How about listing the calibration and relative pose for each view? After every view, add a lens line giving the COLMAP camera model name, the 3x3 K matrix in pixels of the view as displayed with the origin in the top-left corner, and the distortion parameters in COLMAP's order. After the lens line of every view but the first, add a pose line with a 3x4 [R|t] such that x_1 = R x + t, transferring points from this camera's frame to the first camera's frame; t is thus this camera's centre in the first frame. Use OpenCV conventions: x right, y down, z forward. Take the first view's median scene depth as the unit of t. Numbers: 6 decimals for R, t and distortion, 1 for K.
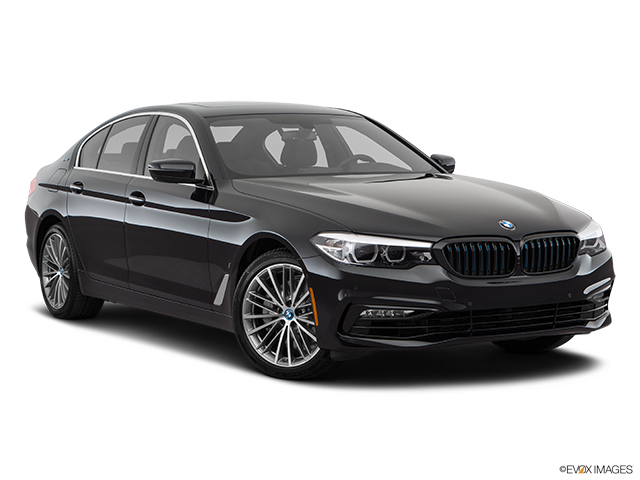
lens RADIAL K [[1168.5, 0, 320.0], [0, 1168.5, 240.0], [0, 0, 1]] dist [0.004823, 0.019712]
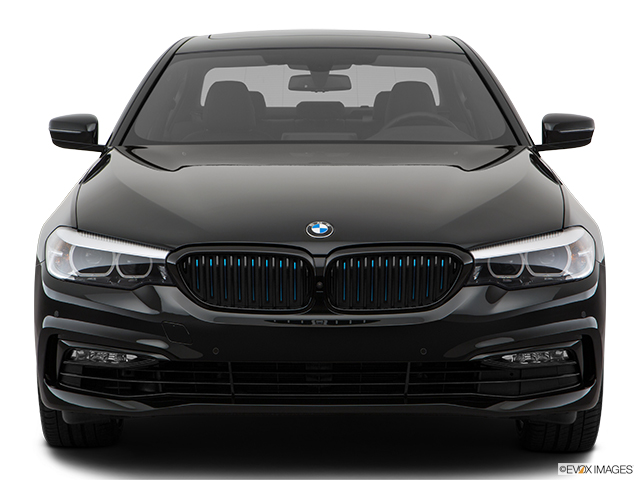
lens RADIAL K [[1552.6, 0, 320.0], [0, 1552.6, 240.0], [0, 0, 1]] dist [0.624557, -0.011408]
pose [[0.890044, 0.051238, -0.452986, 0.552097], [-0.045534, 0.998686, 0.023497, -0.027803], [0.453595, -0.000288, 0.891208, 0.268775]]
